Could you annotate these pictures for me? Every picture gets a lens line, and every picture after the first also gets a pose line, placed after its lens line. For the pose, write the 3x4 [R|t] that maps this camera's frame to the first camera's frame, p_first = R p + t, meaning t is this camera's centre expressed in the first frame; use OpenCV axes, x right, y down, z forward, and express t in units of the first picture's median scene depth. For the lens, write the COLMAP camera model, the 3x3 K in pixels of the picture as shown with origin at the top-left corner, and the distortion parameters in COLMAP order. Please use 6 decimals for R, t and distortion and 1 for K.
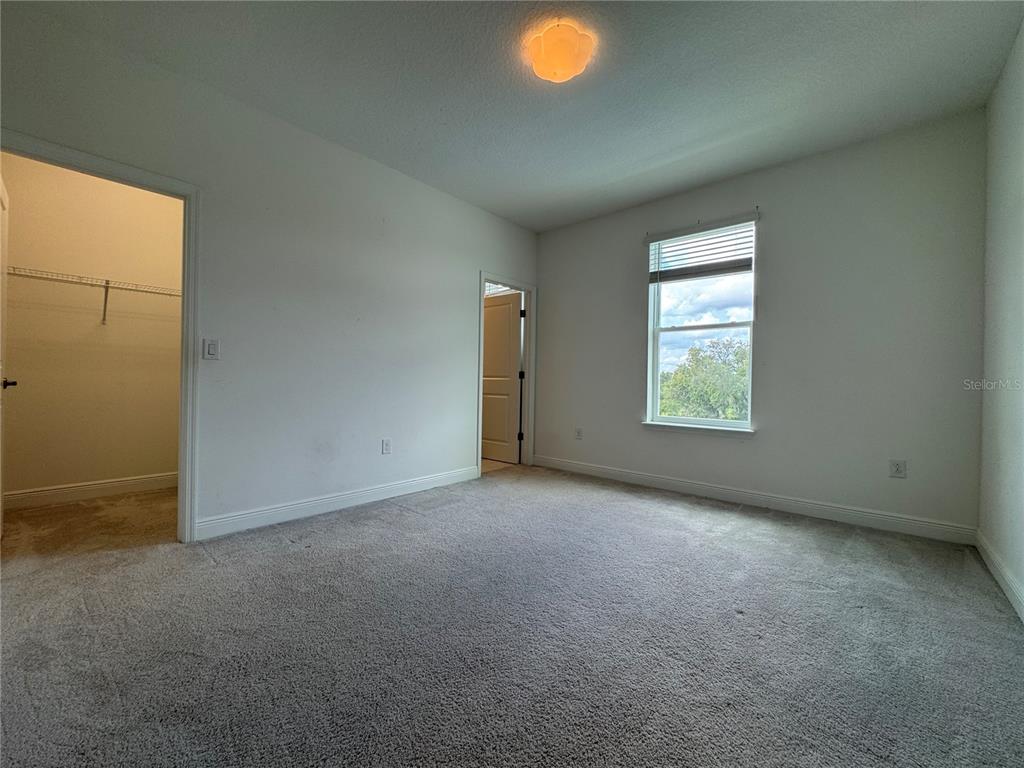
lens RADIAL K [[409.4, 0, 512.0], [0, 409.4, 384.0], [0, 0, 1]] dist [-0.004189, -0.000034]
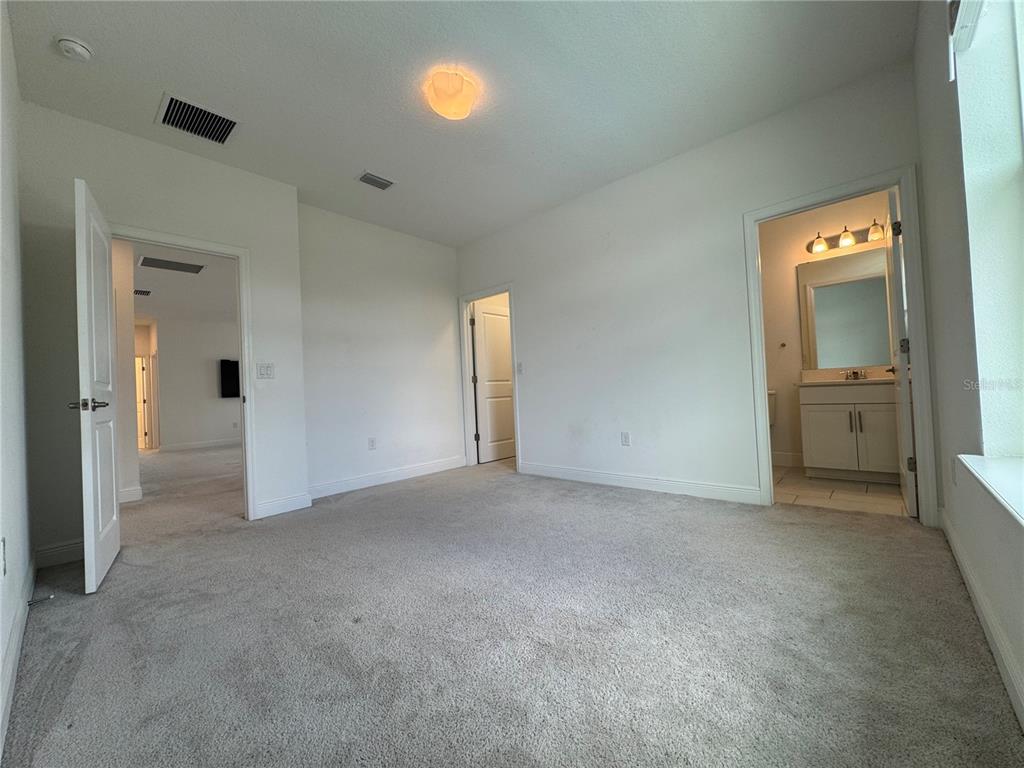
lens RADIAL K [[409.4, 0, 512.0], [0, 409.4, 384.0], [0, 0, 1]] dist [-0.004189, -0.000034]
pose [[-0.018617, -0.038168, -0.999098, 0.782257], [0.032943, 0.998705, -0.038767, 0.040987], [0.999284, -0.033635, -0.017336, 0.728663]]
